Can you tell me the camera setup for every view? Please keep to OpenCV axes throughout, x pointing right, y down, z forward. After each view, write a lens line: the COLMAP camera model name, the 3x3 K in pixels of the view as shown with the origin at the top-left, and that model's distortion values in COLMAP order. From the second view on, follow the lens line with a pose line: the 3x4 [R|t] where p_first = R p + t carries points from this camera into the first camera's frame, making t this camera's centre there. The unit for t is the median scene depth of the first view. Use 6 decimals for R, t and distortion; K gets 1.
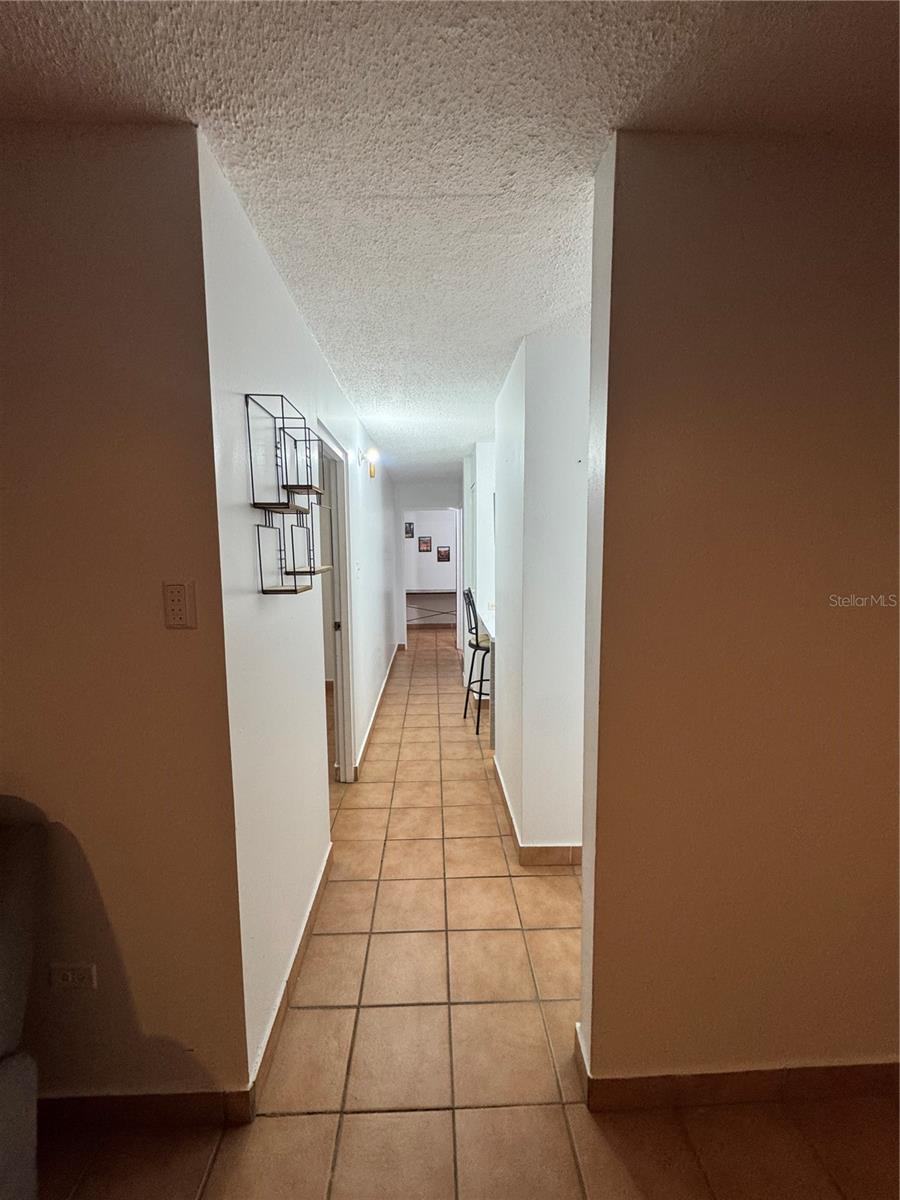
lens RADIAL K [[482.5, 0, 447.6], [0, 482.5, 607.3], [0, 0, 1]] dist [-0.002794, -0.001288]
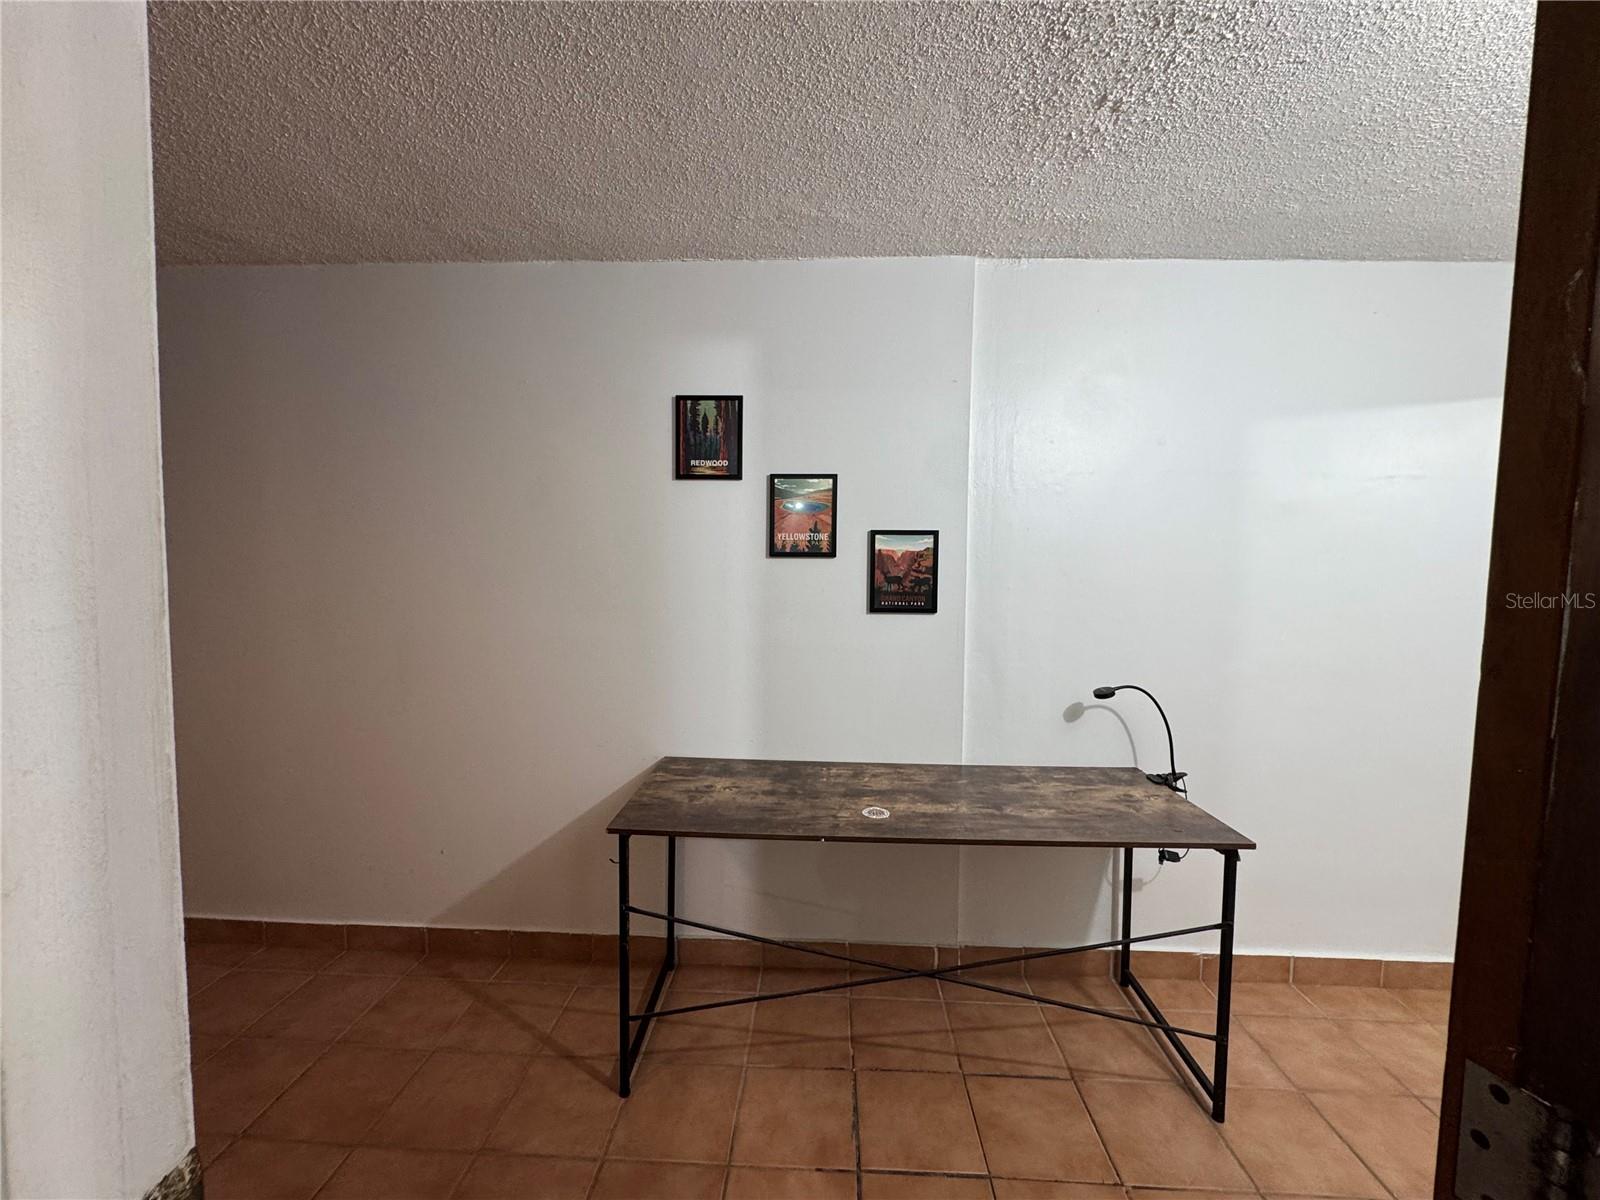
lens RADIAL K [[643.3, 0, 808.5], [0, 643.3, 595.3], [0, 0, 1]] dist [-0.002794, -0.001288]
pose [[0.996405, 0.010725, -0.084031, -0.023459], [-0.014644, 0.998827, -0.046158, -0.090129], [0.083438, 0.047223, 0.995393, 0.763145]]
